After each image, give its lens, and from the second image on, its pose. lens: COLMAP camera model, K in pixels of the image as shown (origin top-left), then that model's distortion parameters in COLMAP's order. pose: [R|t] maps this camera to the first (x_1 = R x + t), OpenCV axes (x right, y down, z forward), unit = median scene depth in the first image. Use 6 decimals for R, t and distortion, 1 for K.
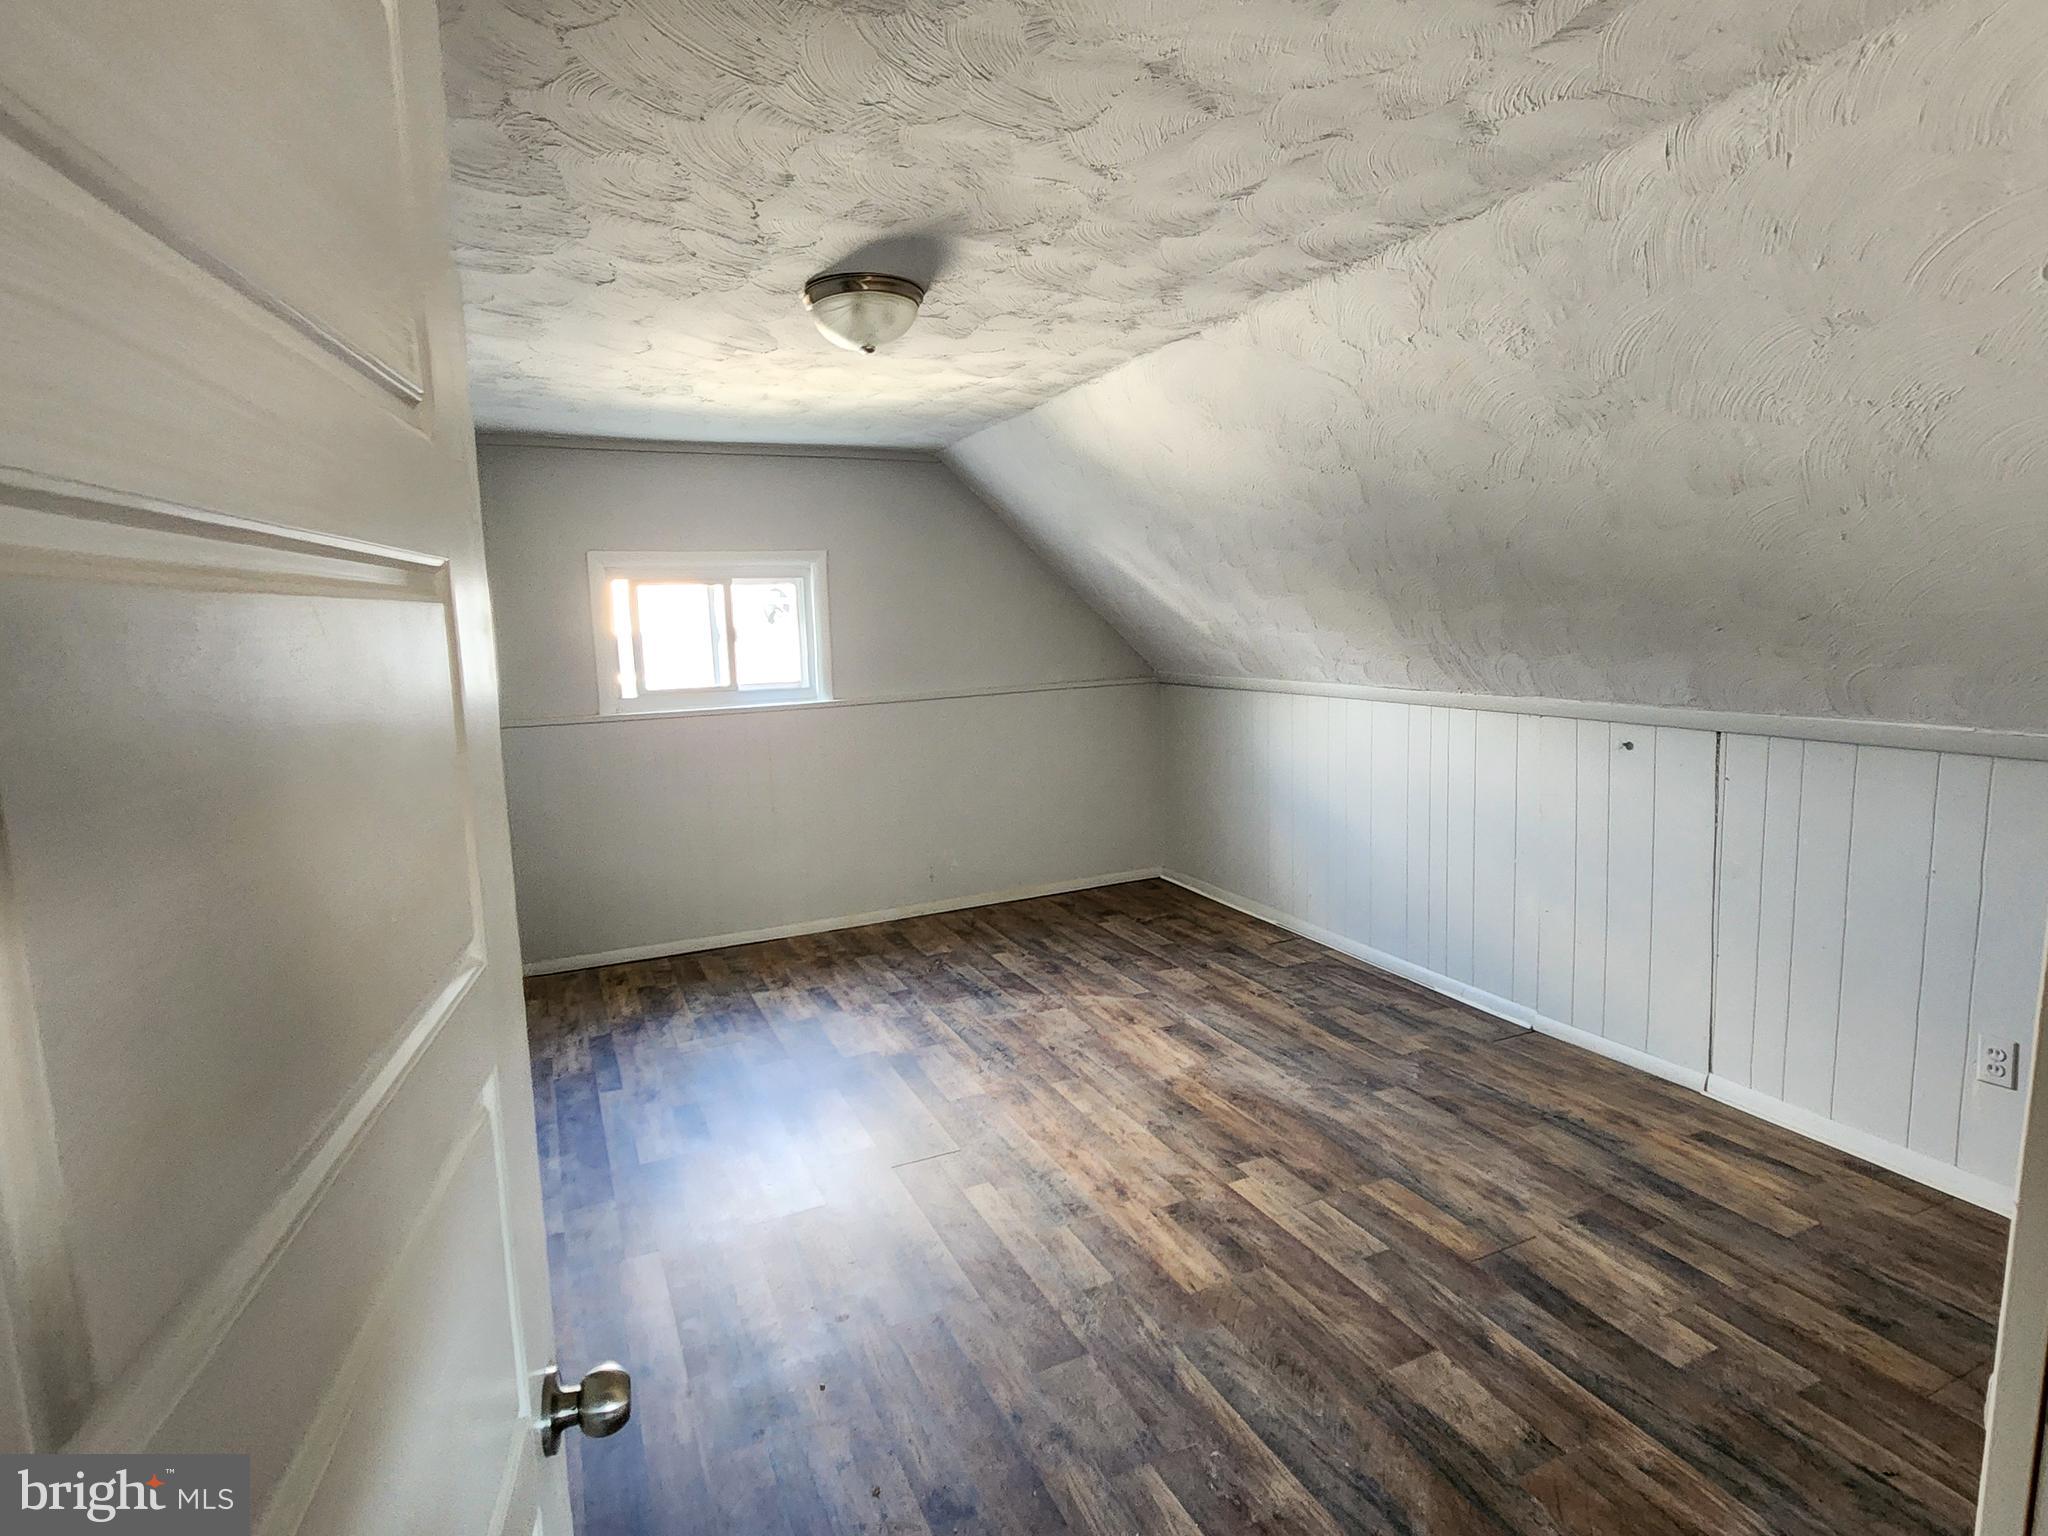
lens RADIAL K [[1081.9, 0, 1025.4], [0, 1081.9, 762.0], [0, 0, 1]] dist [0.001616, 0.004106]
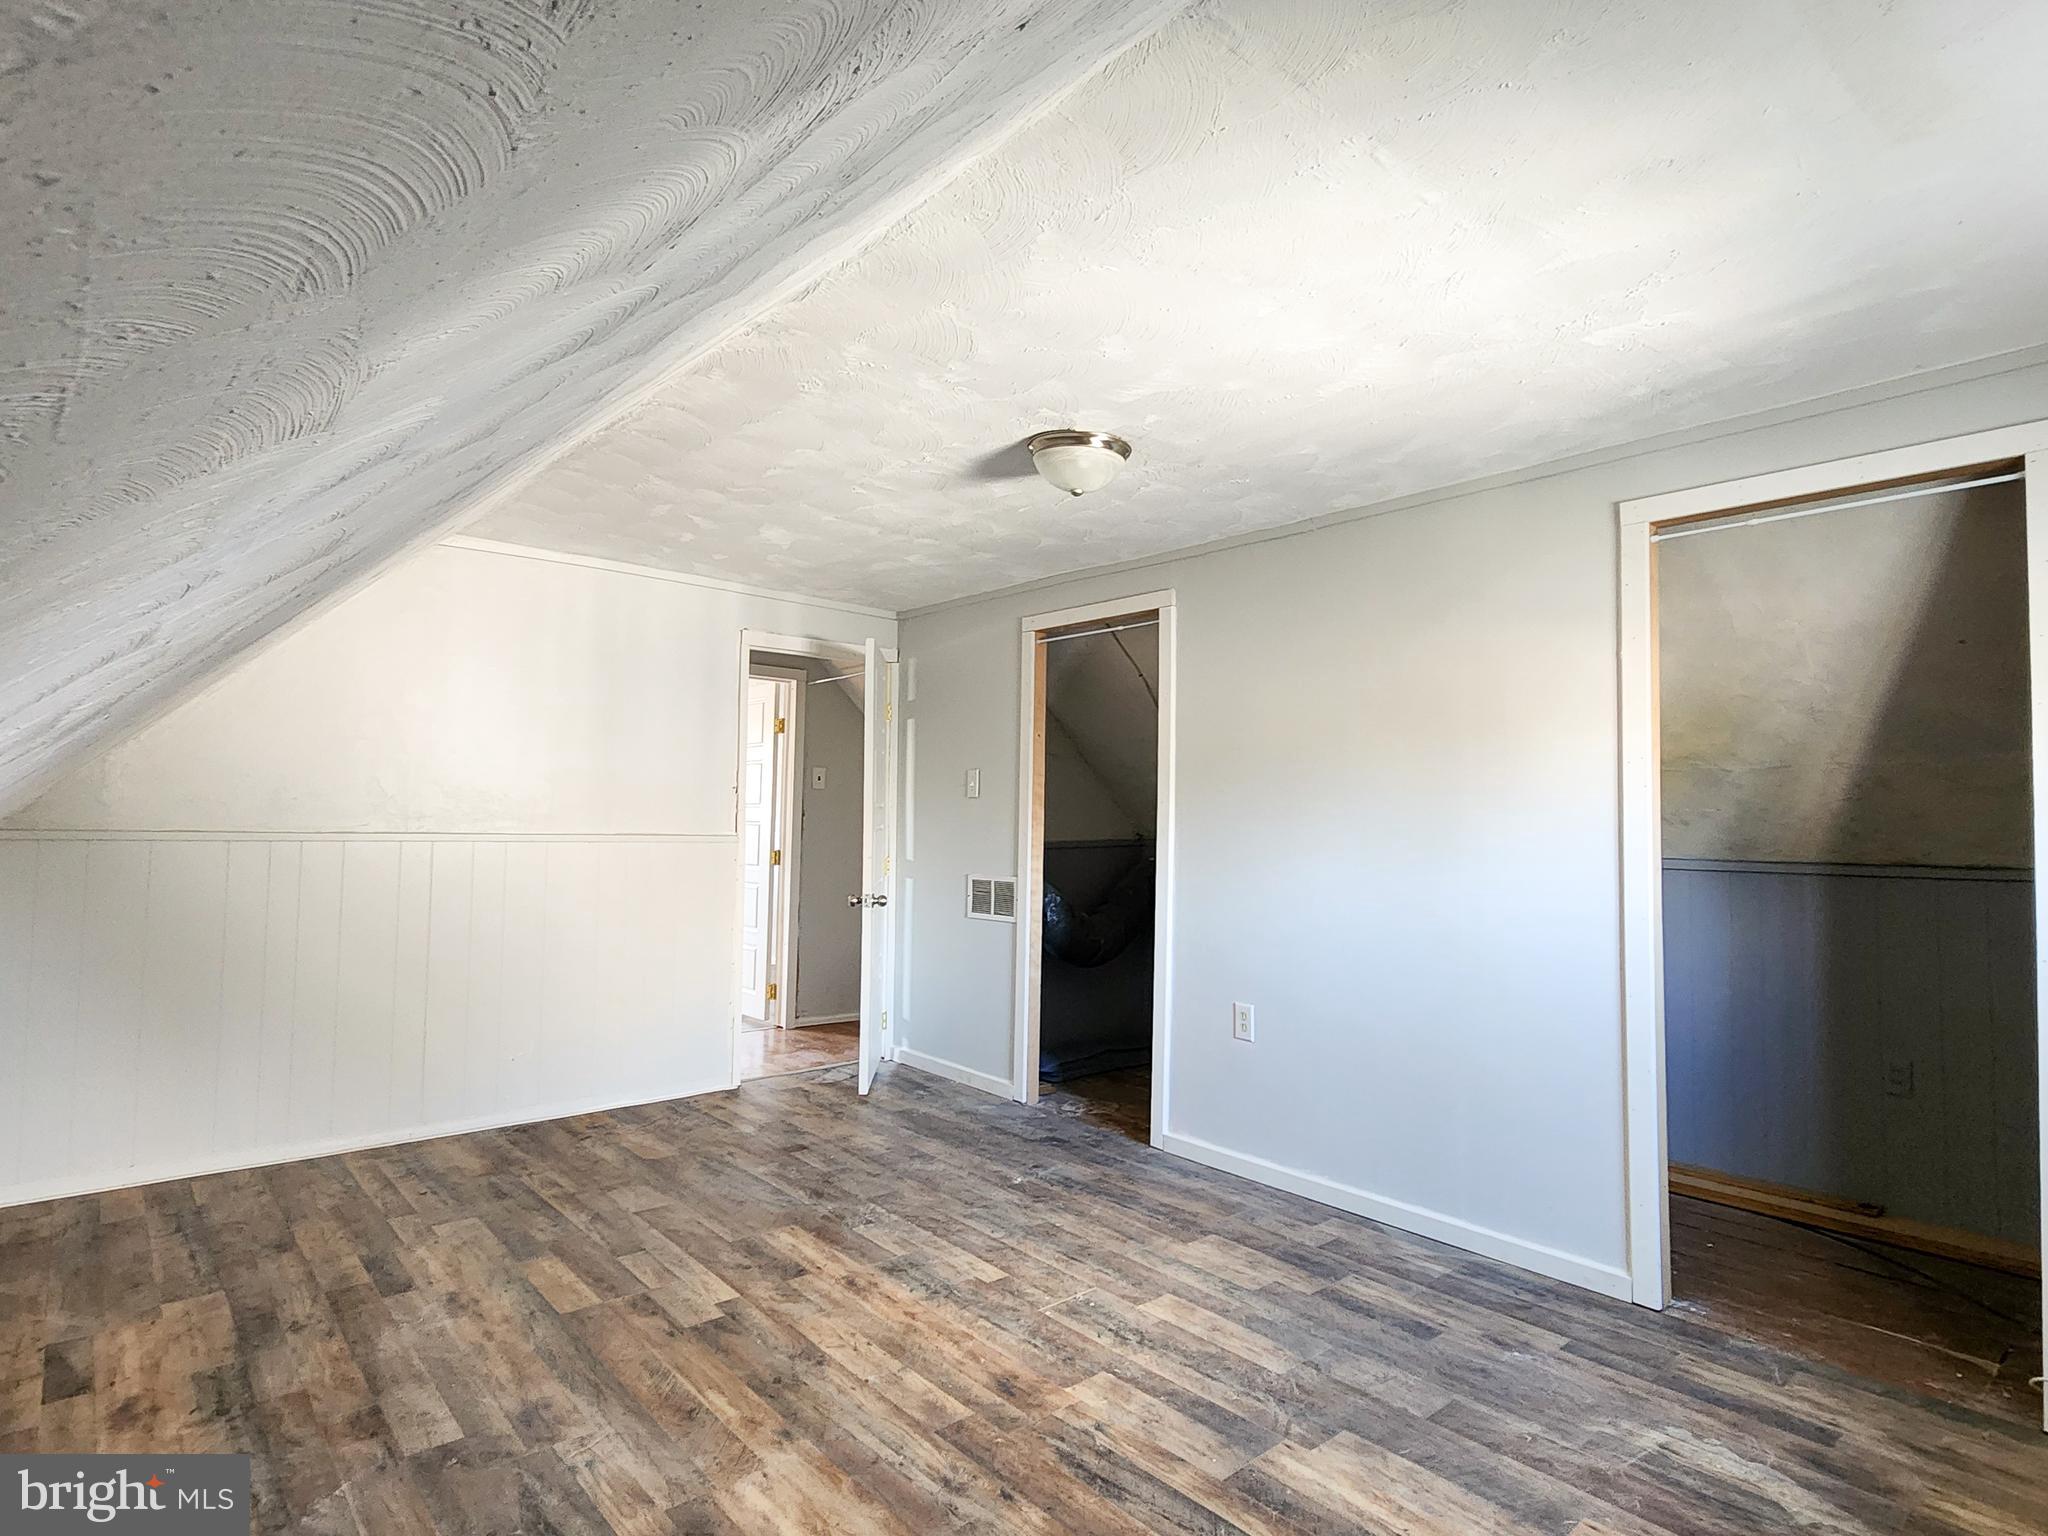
lens RADIAL K [[1081.9, 0, 1027.6], [0, 1081.9, 767.4], [0, 0, 1]] dist [0.001616, 0.004106]
pose [[-0.958346, 0.003623, -0.285587, 0.209325], [-0.025016, 0.995012, 0.096569, -0.173430], [0.284512, 0.099691, -0.953475, 1.886381]]
